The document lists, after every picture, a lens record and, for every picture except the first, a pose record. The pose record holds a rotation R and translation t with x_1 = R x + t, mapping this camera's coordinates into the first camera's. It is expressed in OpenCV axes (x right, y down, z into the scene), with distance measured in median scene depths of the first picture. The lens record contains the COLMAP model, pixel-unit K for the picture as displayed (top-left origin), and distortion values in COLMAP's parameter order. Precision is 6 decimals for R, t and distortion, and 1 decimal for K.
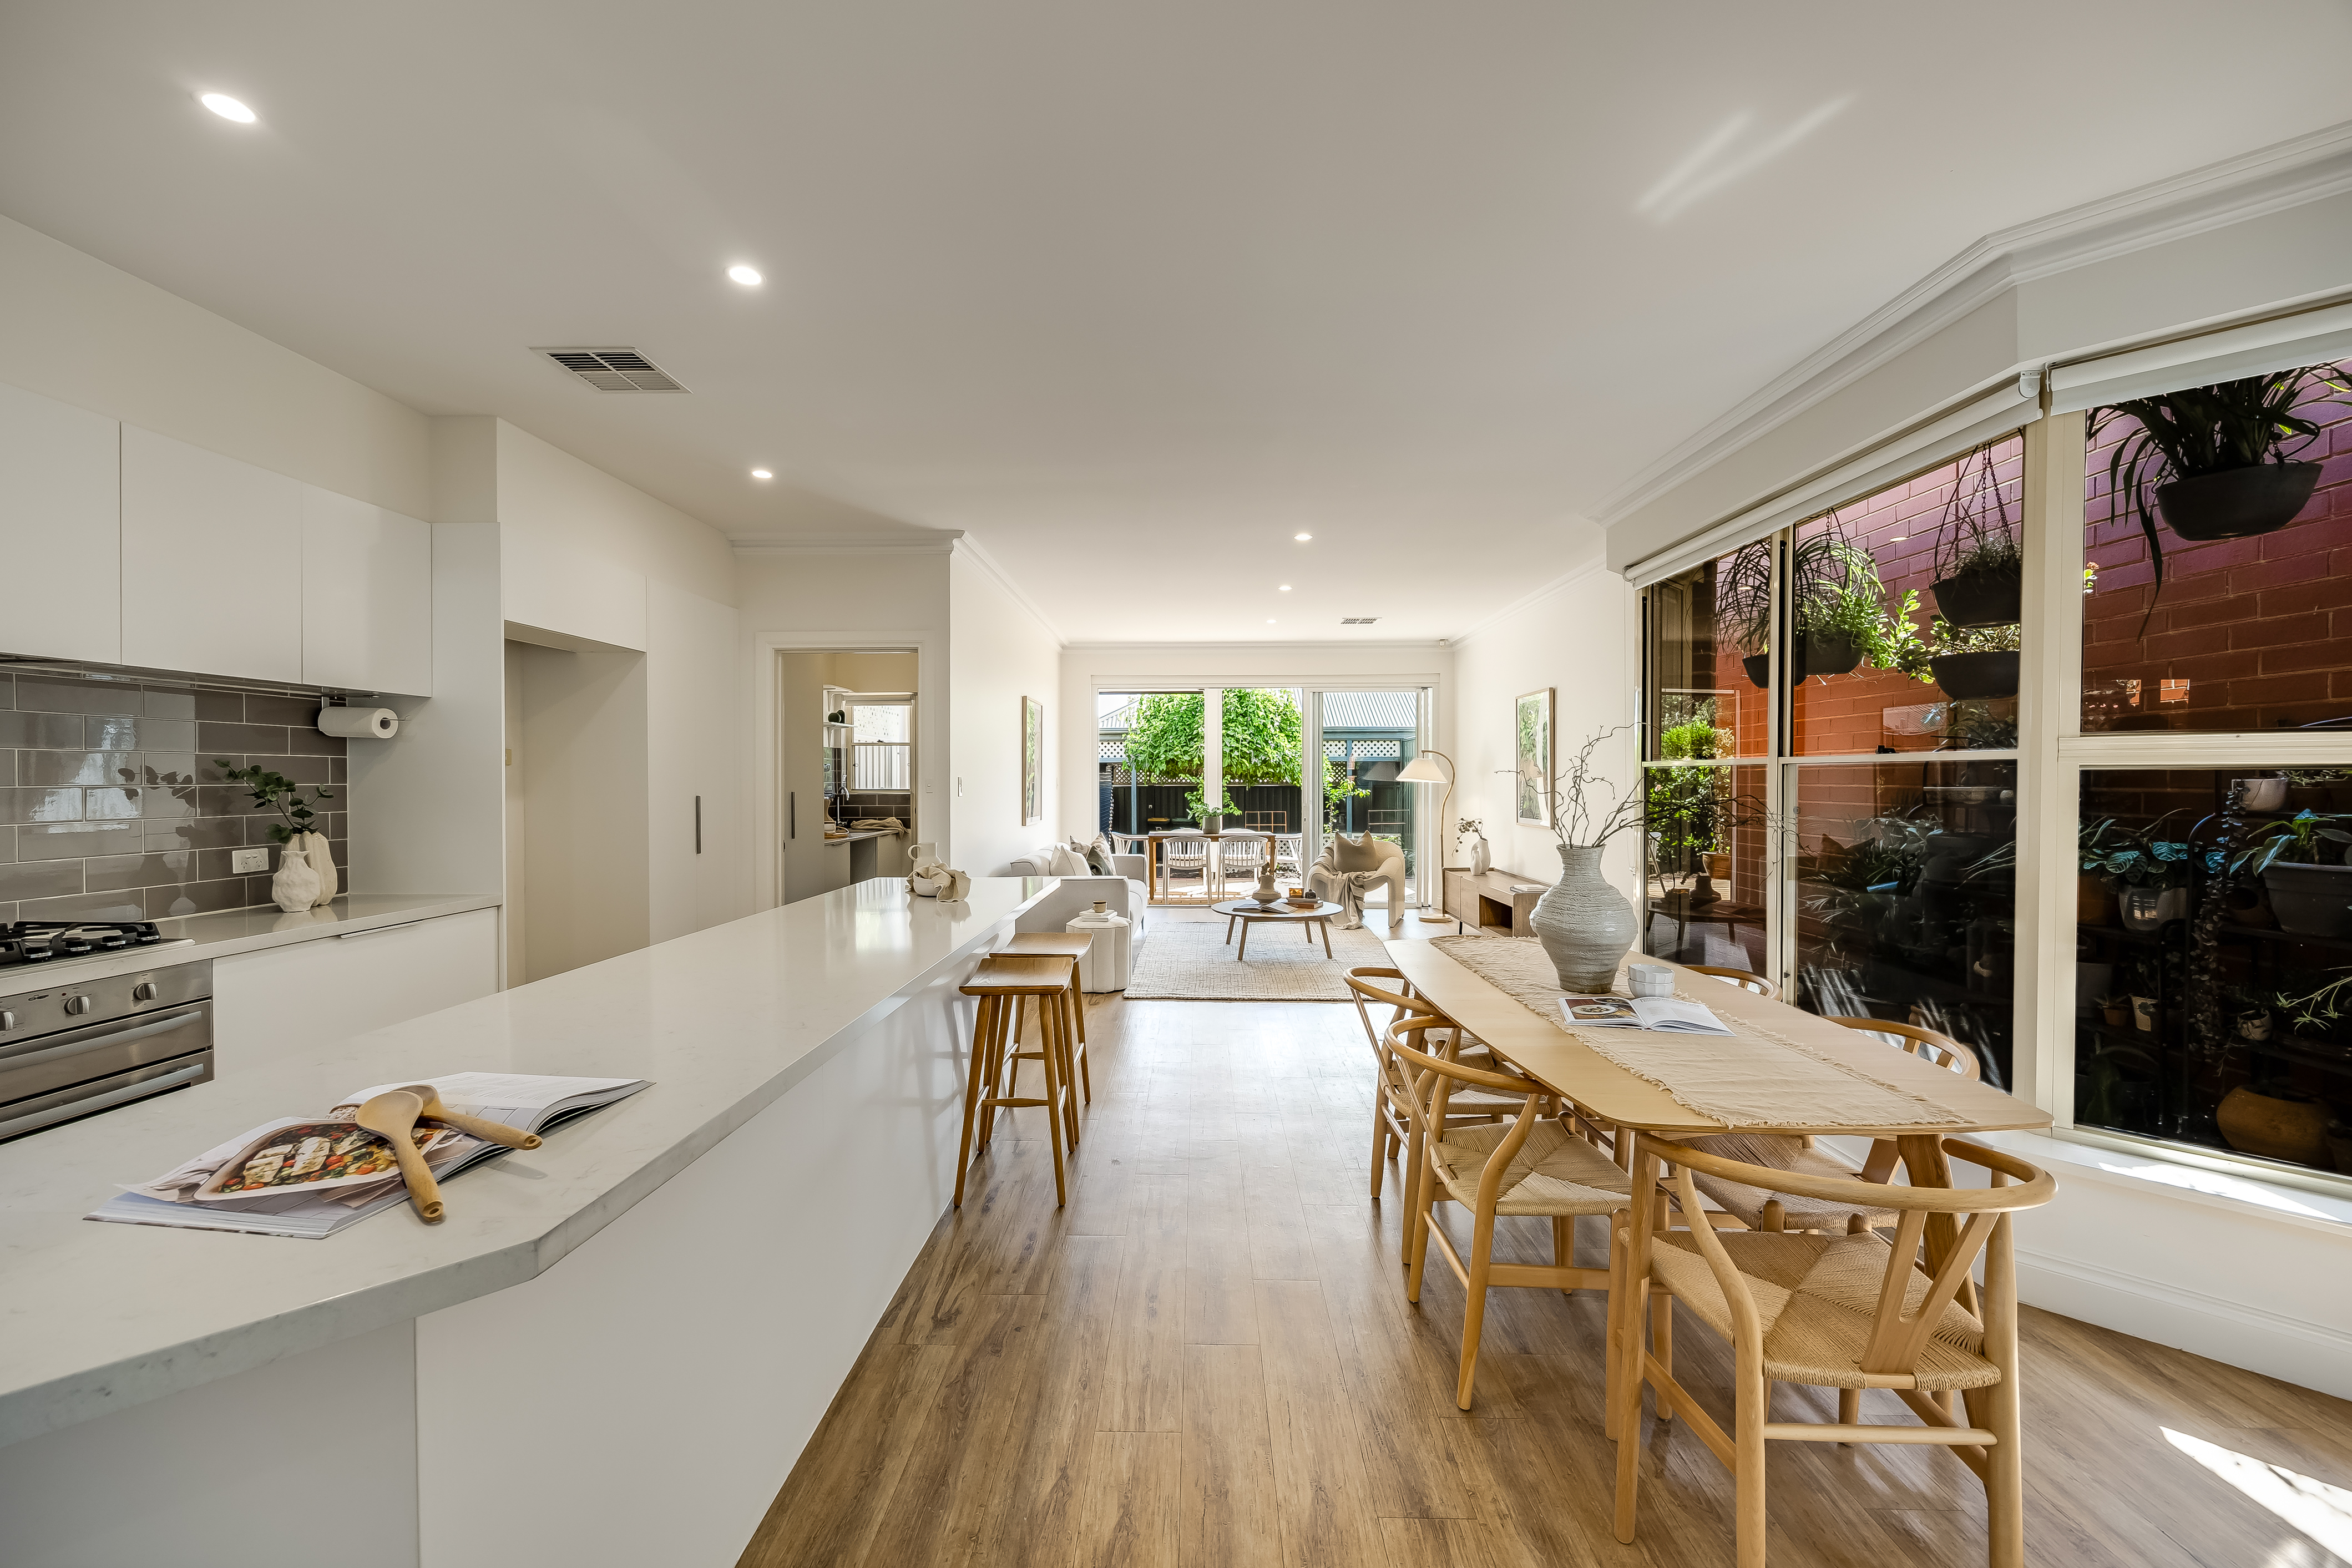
lens RADIAL K [[929.8, 0, 1176.0], [0, 929.8, 784.0], [0, 0, 1]] dist [0.000569, 0.000094]
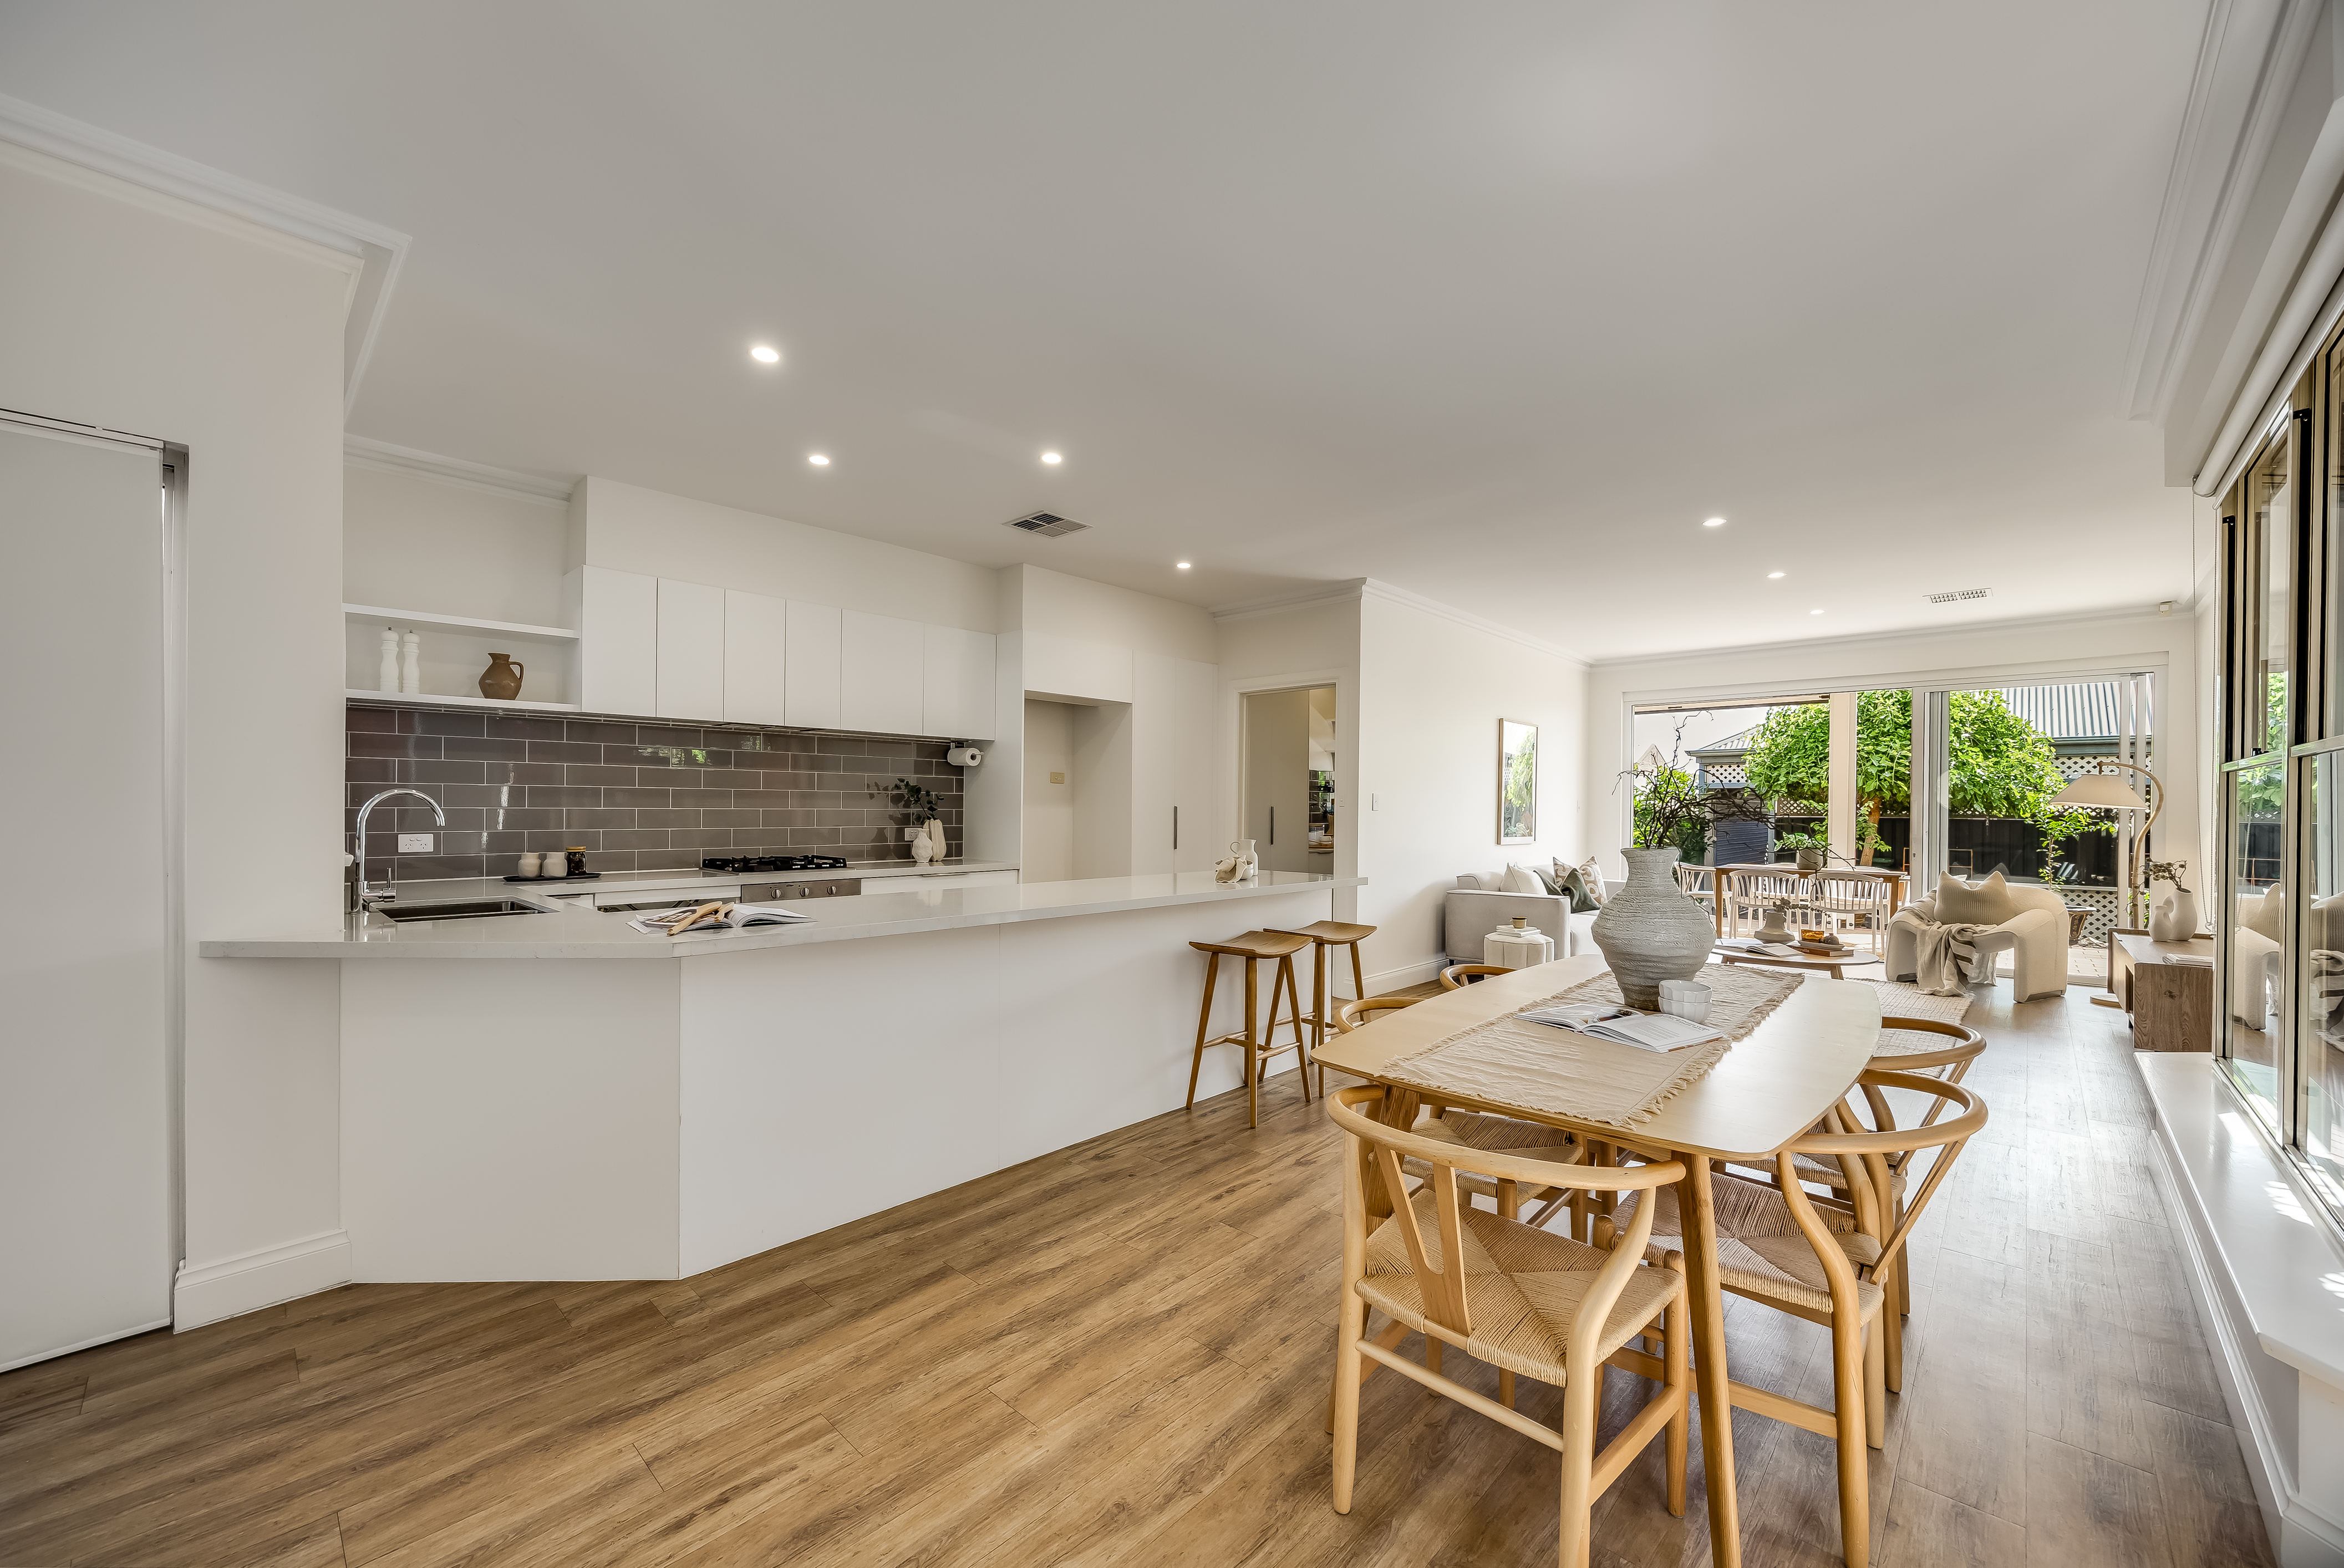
lens RADIAL K [[914.2, 0, 1165.8], [0, 914.2, 802.2], [0, 0, 1]] dist [0.000717, 0.000032]
pose [[0.739565, 0.004904, -0.673068, 0.215866], [-0.014619, 0.999855, -0.008779, 0.010895], [0.672927, 0.016332, 0.739529, 0.004120]]
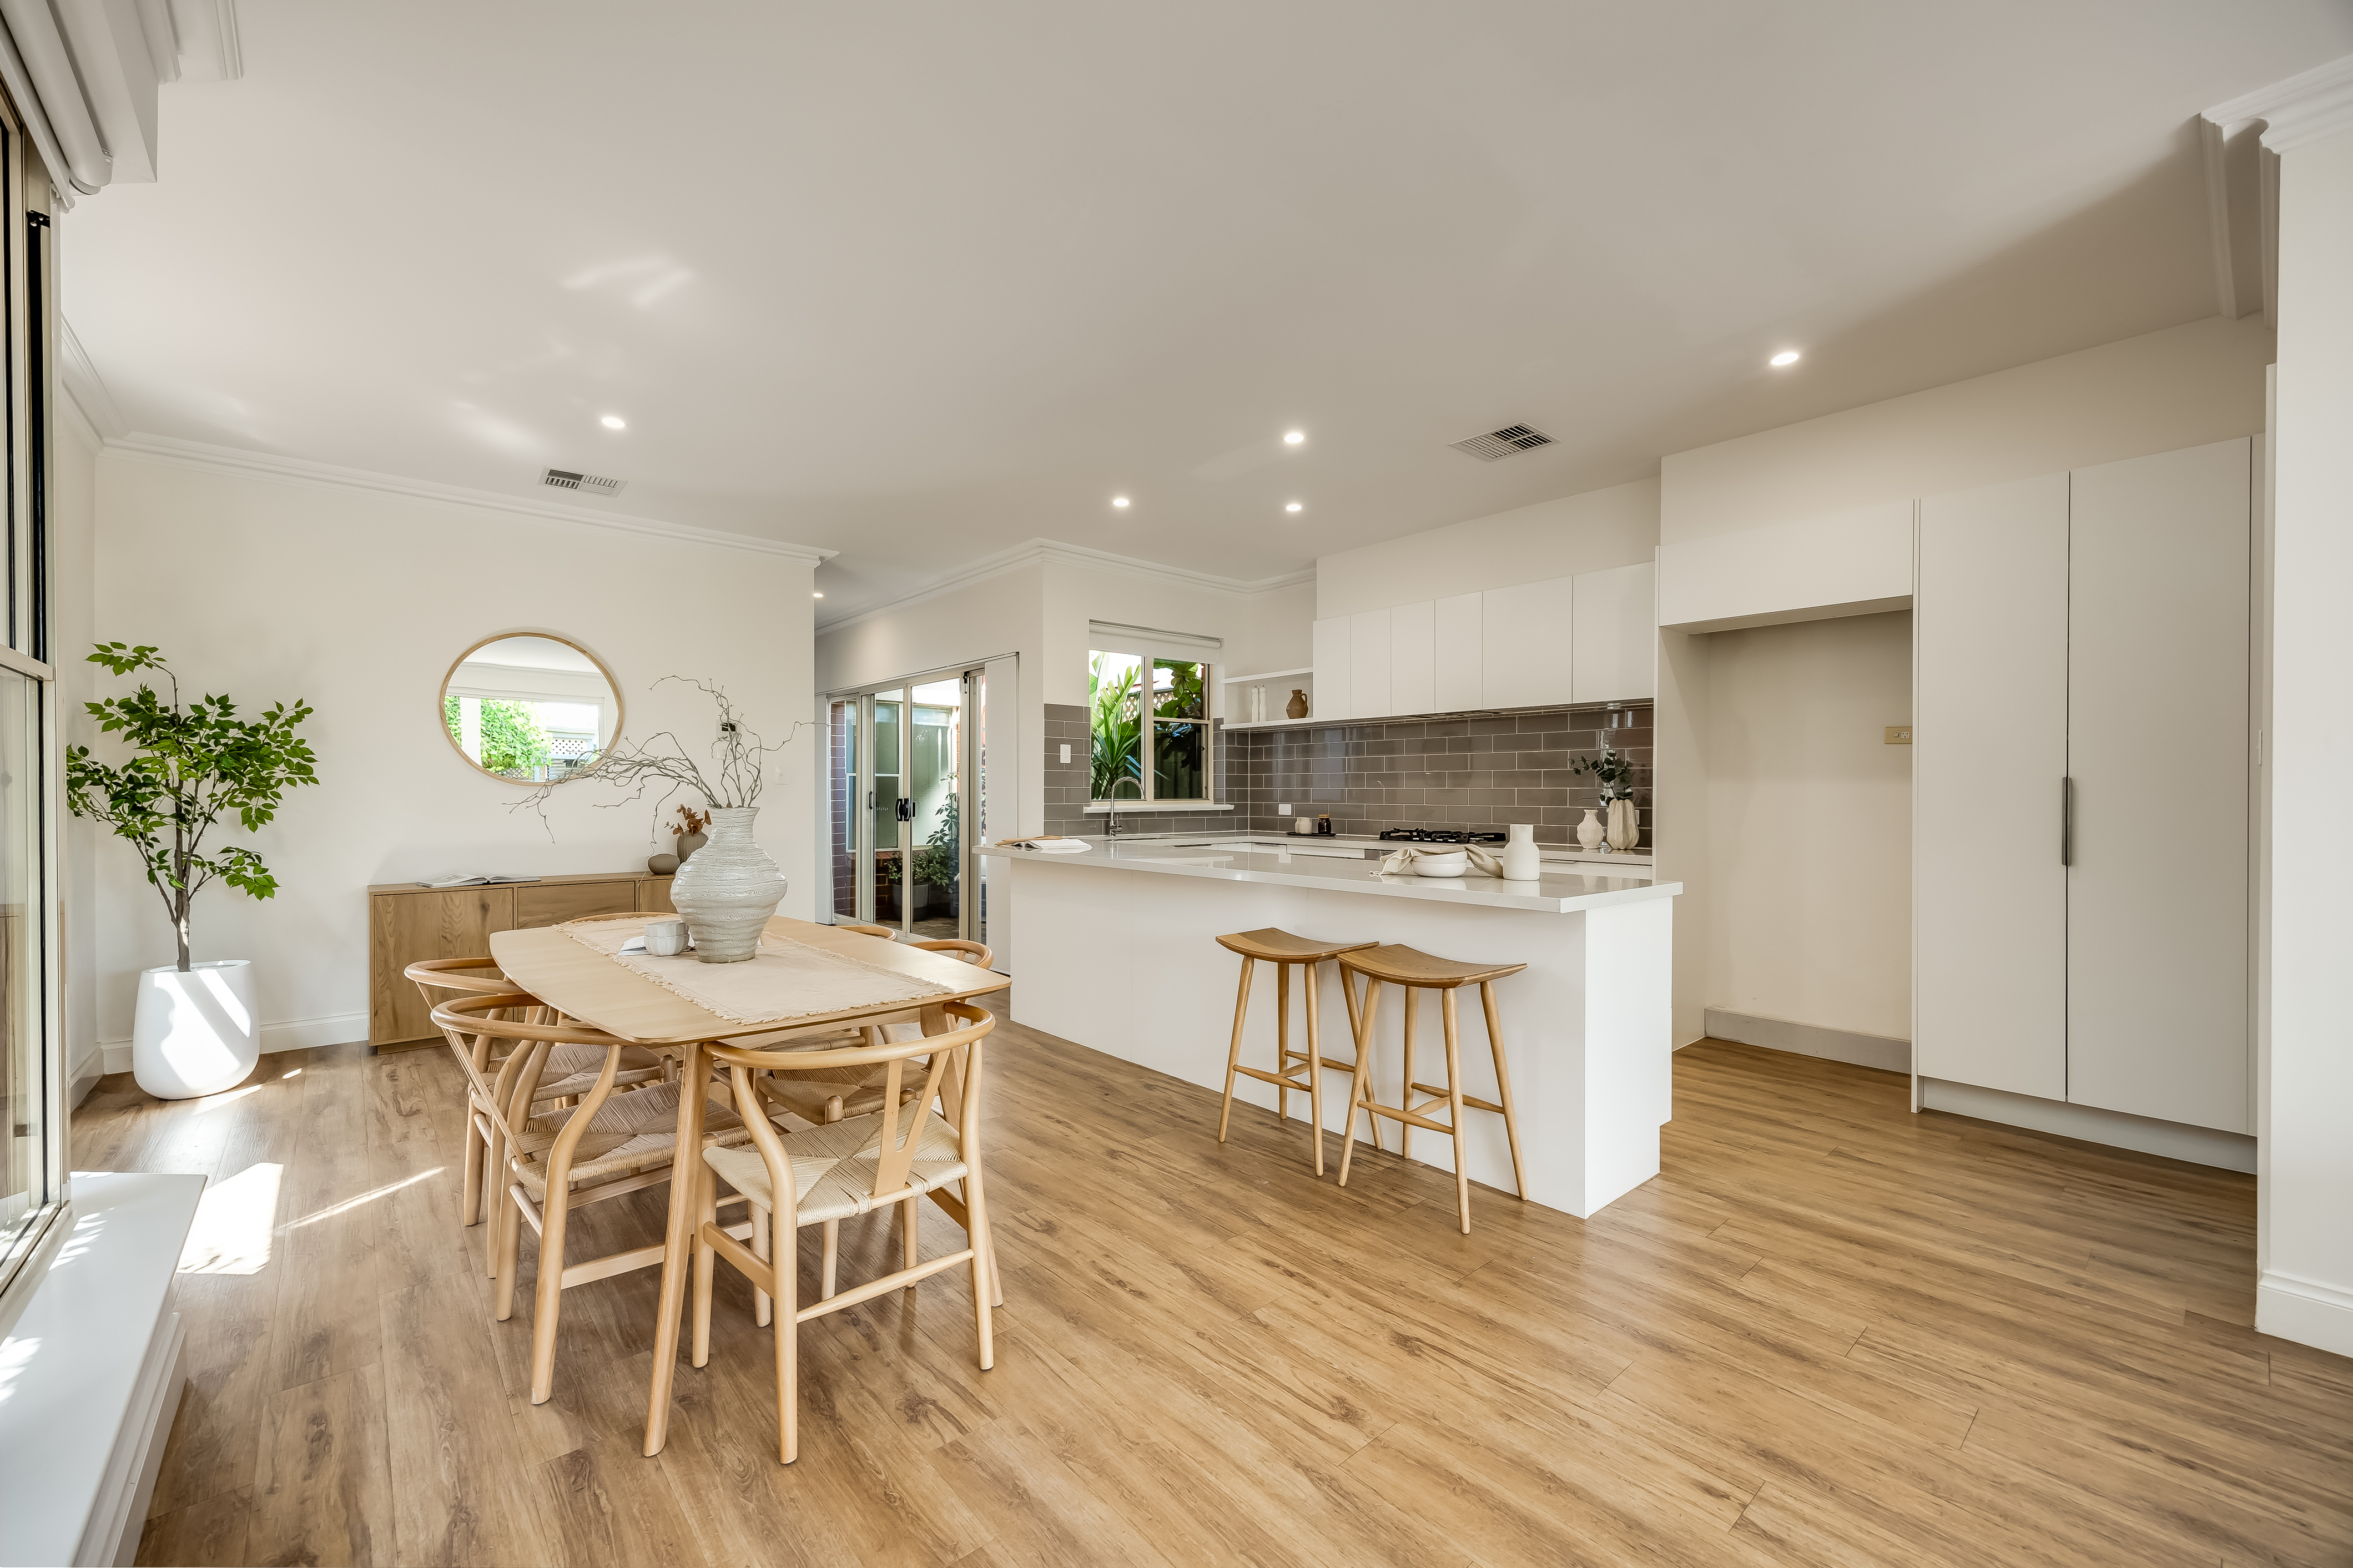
lens RADIAL K [[942.4, 0, 1165.7], [0, 942.4, 795.1], [0, 0, 1]] dist [0.000025, 0.000120]
pose [[-0.743400, 0.001841, -0.668844, 0.233163], [-0.005828, 0.999940, 0.009230, 0.014000], [0.668821, 0.010759, -0.743345, 0.625867]]
